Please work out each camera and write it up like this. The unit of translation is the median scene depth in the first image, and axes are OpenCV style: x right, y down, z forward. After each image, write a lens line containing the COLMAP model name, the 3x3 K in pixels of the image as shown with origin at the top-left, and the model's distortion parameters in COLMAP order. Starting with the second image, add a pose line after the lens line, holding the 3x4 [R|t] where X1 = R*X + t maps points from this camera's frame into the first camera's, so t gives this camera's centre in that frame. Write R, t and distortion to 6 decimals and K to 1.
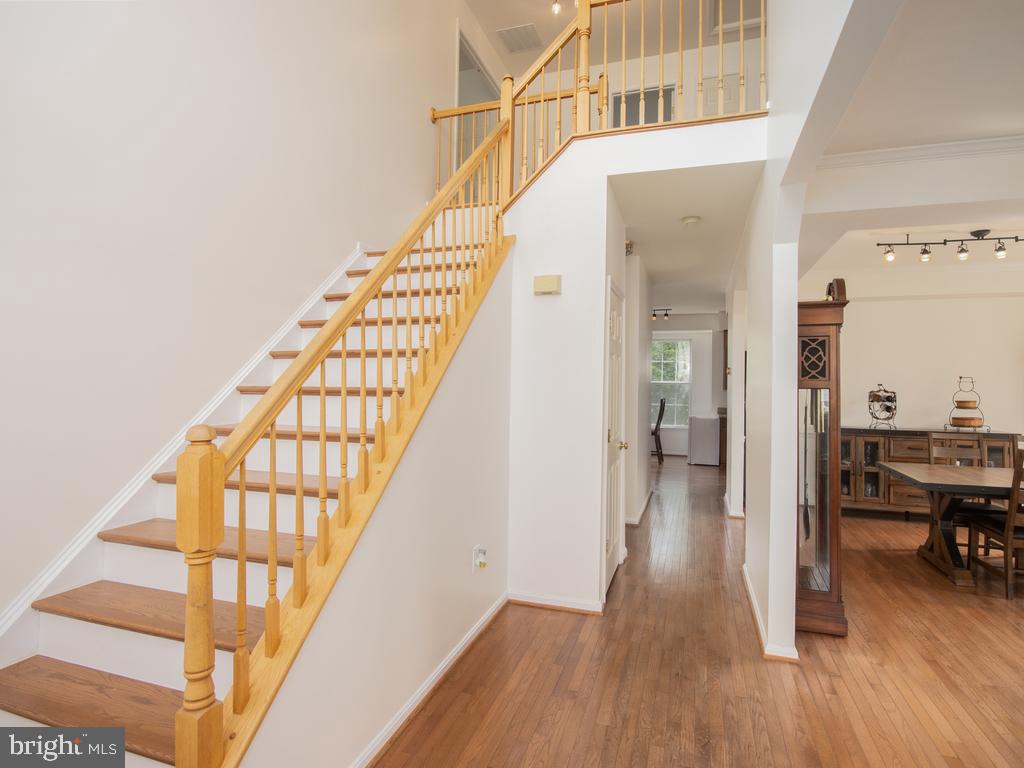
lens RADIAL K [[539.2, 0, 516.9], [0, 539.2, 379.4], [0, 0, 1]] dist [-0.002605, -0.000557]
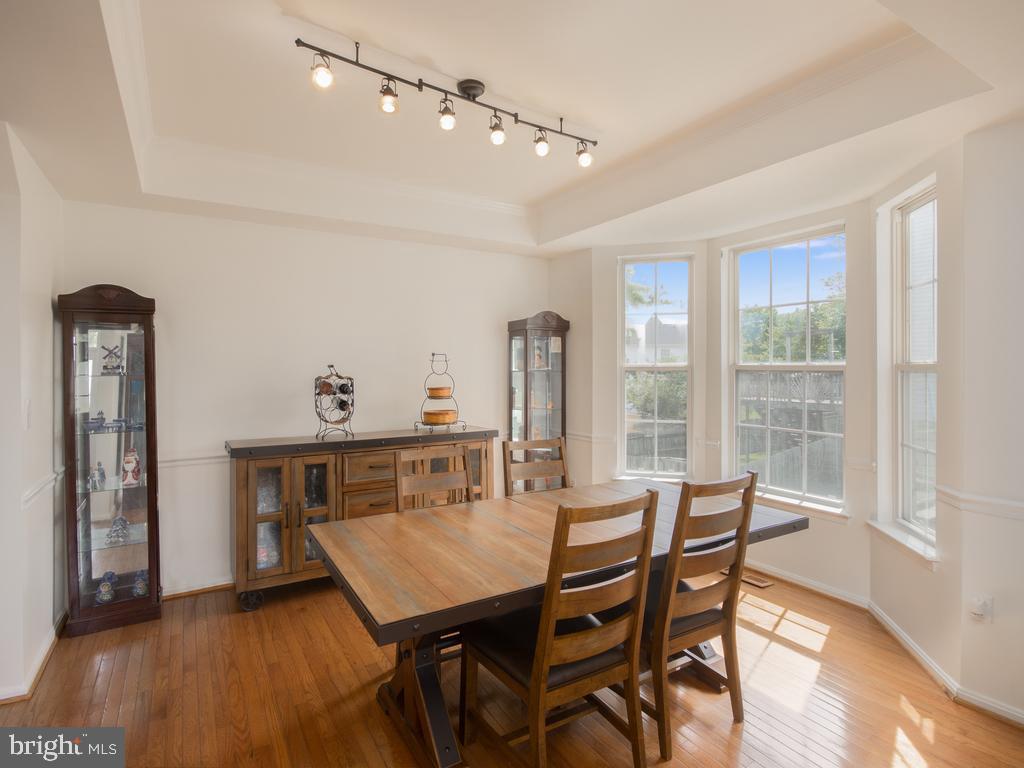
lens RADIAL K [[539.5, 0, 514.3], [0, 539.5, 366.7], [0, 0, 1]] dist [-0.002820, -0.001723]
pose [[0.648803, -0.009153, 0.760901, 0.361747], [0.000893, 0.999936, 0.011267, 0.004068], [-0.760956, -0.006631, 0.648770, 0.468715]]
